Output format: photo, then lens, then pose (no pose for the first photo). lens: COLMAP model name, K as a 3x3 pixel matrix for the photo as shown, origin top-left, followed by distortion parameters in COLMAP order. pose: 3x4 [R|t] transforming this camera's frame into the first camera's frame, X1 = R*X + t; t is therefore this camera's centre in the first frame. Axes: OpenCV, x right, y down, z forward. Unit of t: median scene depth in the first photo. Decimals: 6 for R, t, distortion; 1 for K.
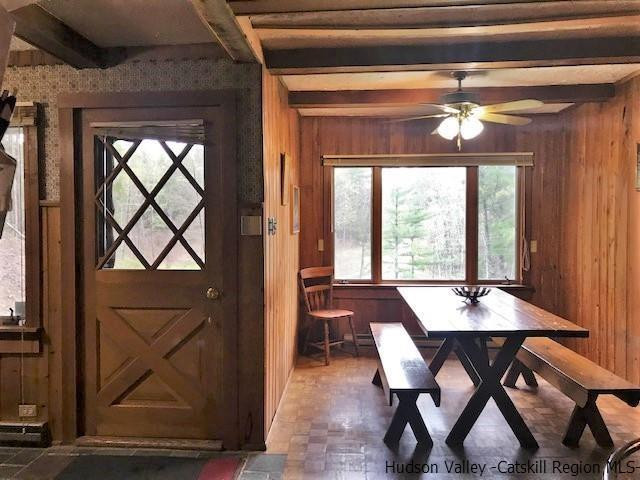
lens RADIAL K [[525.1, 0, 320.0], [0, 525.1, 240.0], [0, 0, 1]] dist [0.101535, -0.186144]
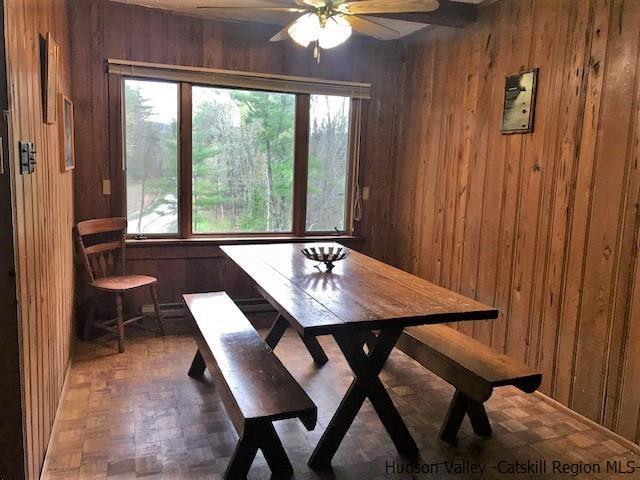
lens RADIAL K [[527.4, 0, 320.0], [0, 527.4, 240.0], [0, 0, 1]] dist [0.008150, 0.004833]
pose [[0.917854, -0.022838, 0.396261, -0.020372], [-0.022891, 0.993636, 0.110290, -0.005771], [-0.396258, -0.110301, 0.911490, 0.237971]]
